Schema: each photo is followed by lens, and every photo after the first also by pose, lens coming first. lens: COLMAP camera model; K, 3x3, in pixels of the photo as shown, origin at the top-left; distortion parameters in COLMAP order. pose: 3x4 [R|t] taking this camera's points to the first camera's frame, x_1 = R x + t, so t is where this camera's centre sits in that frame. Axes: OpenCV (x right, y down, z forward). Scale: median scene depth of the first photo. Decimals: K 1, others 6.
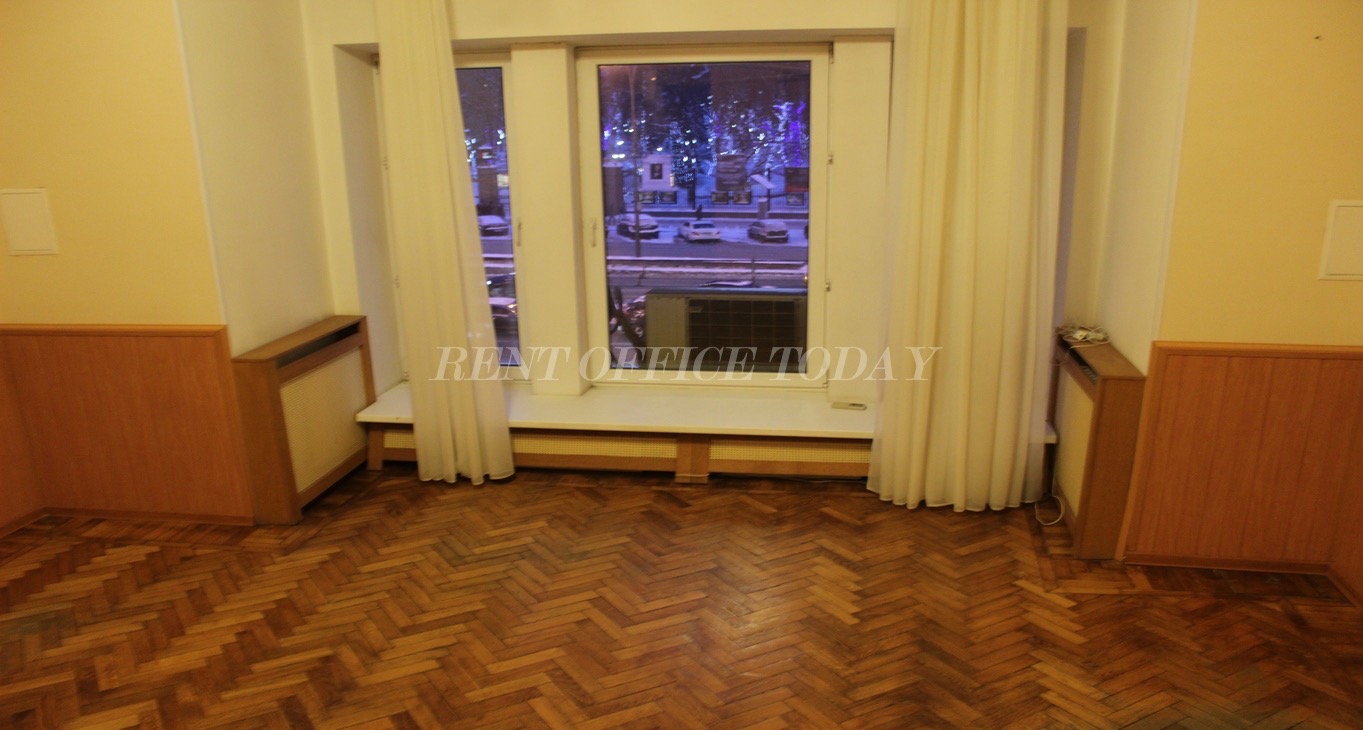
lens RADIAL K [[982.3, 0, 718.6], [0, 982.3, 431.2], [0, 0, 1]] dist [-0.106360, 0.093146]
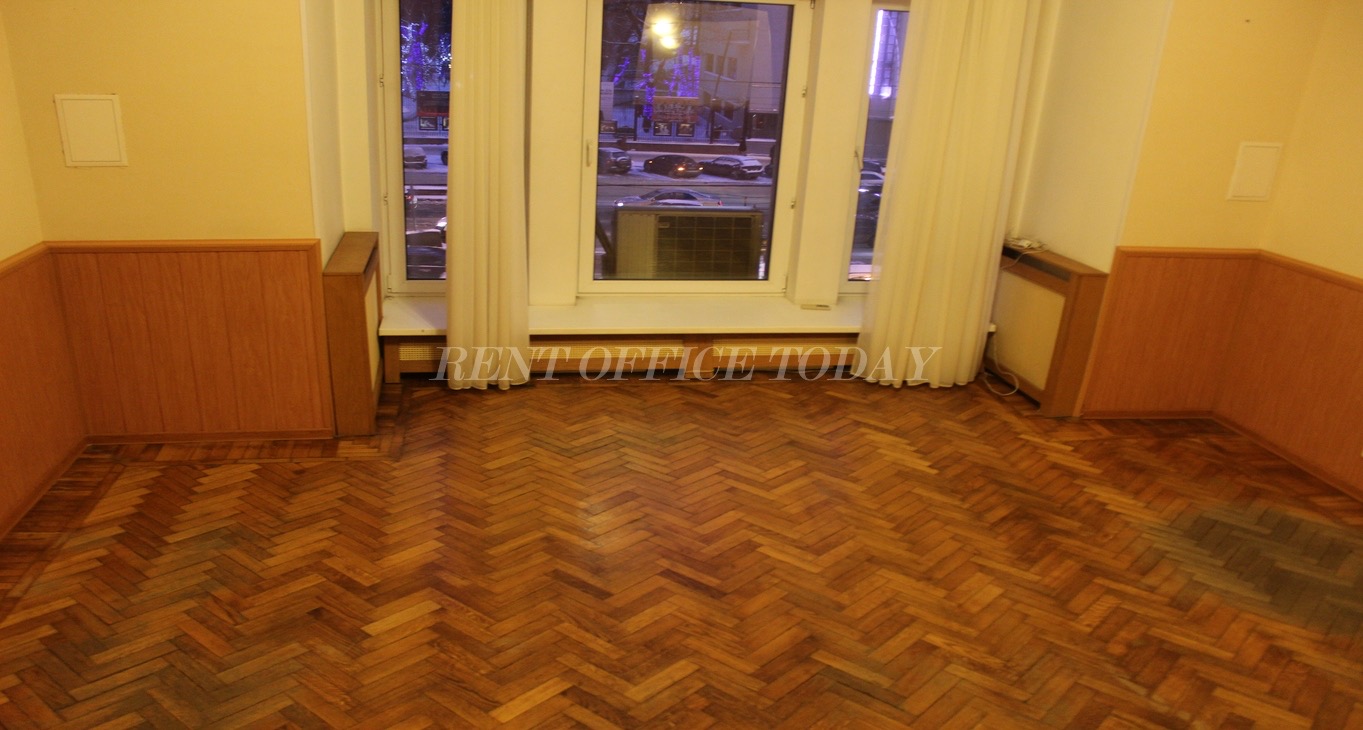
lens RADIAL K [[950.8, 0, 678.8], [0, 950.8, 426.1], [0, 0, 1]] dist [-0.048965, 0.002772]
pose [[0.956986, -0.062953, 0.283222, -0.447961], [0.040117, 0.995511, 0.085724, 0.015060], [-0.287347, -0.070674, 0.955216, -0.062883]]
